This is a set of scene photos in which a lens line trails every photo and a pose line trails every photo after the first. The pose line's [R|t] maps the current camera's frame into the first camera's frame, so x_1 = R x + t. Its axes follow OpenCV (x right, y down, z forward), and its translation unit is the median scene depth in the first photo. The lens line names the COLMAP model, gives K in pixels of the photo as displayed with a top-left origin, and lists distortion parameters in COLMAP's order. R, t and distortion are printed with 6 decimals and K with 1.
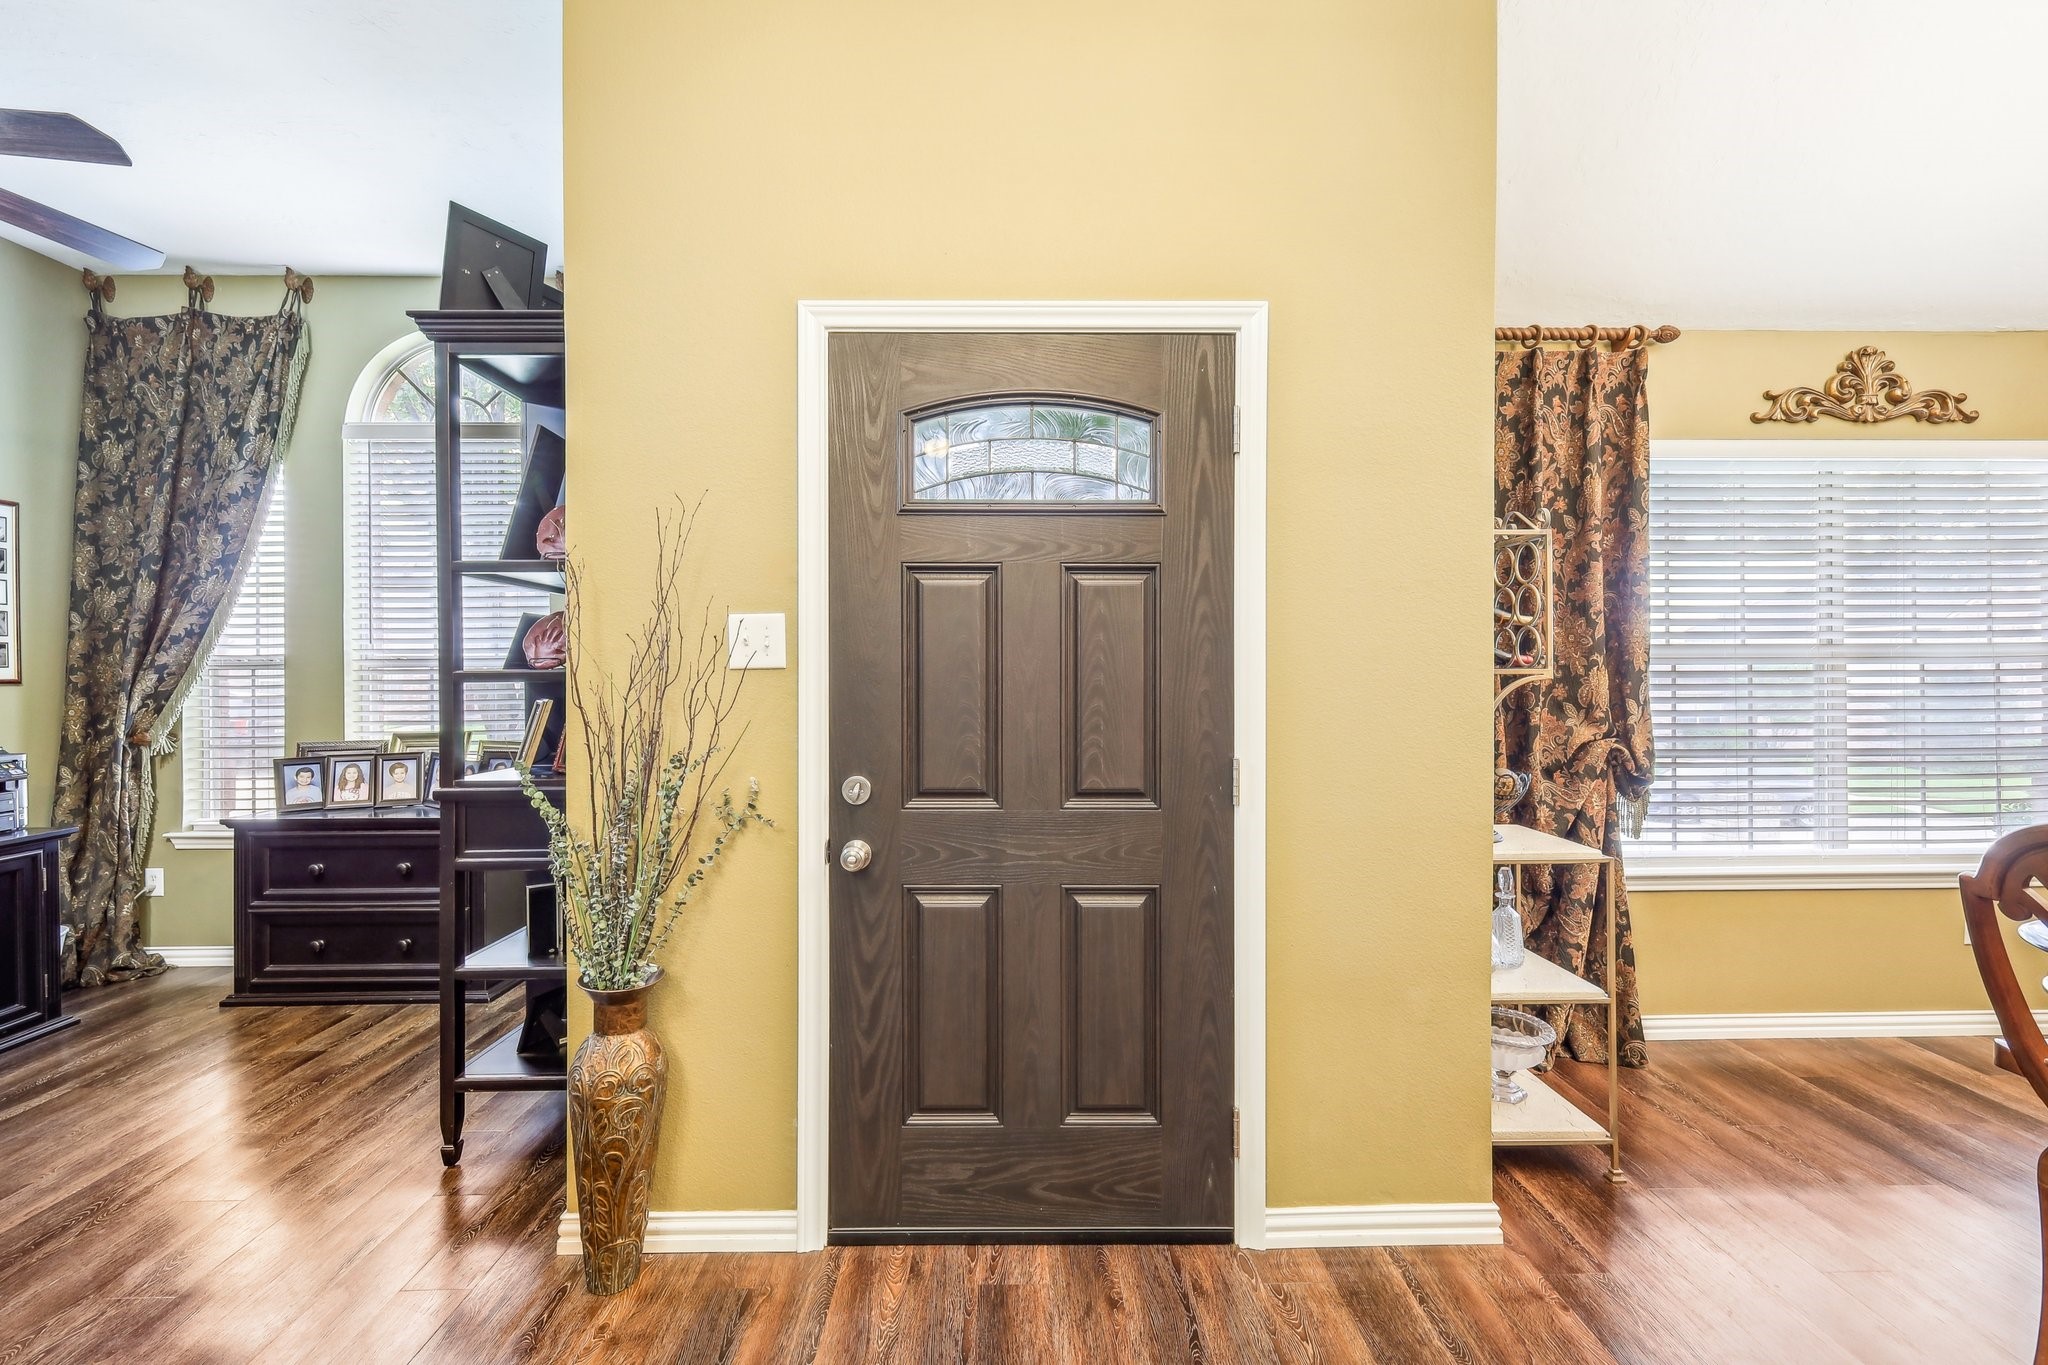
lens RADIAL K [[899.2, 0, 1005.3], [0, 899.2, 665.0], [0, 0, 1]] dist [-0.000006, 0.000171]
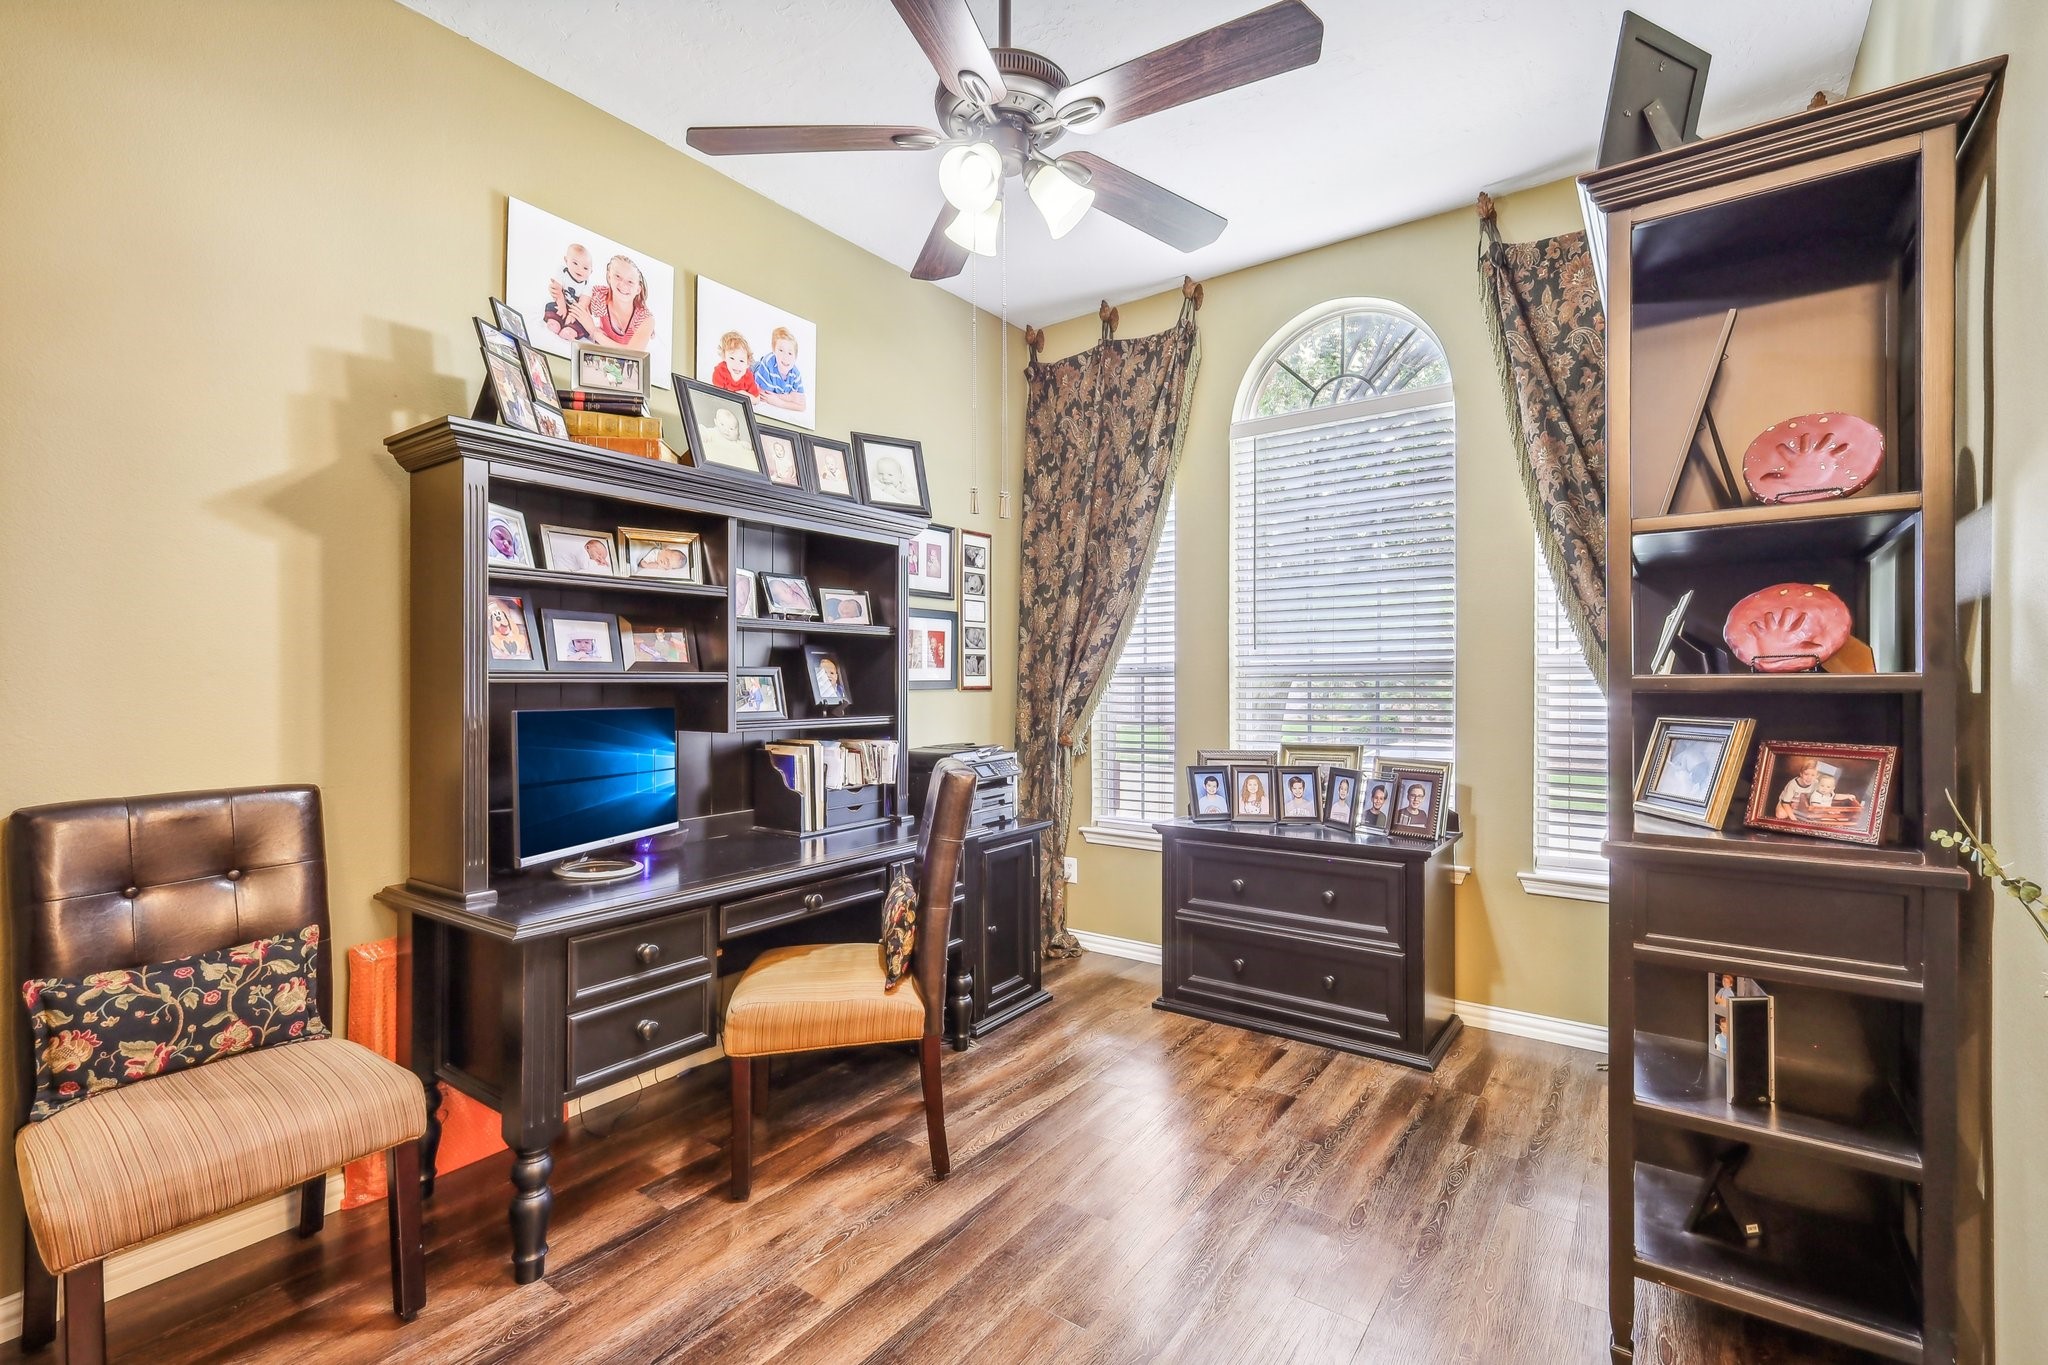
lens RADIAL K [[899.2, 0, 1014.1], [0, 899.2, 668.1], [0, 0, 1]] dist [-0.000006, 0.000171]
pose [[0.790992, -0.009516, -0.611752, -0.344696], [0.006080, 0.999952, -0.007694, 0.001803], [0.611796, 0.002367, 0.791012, 0.089842]]
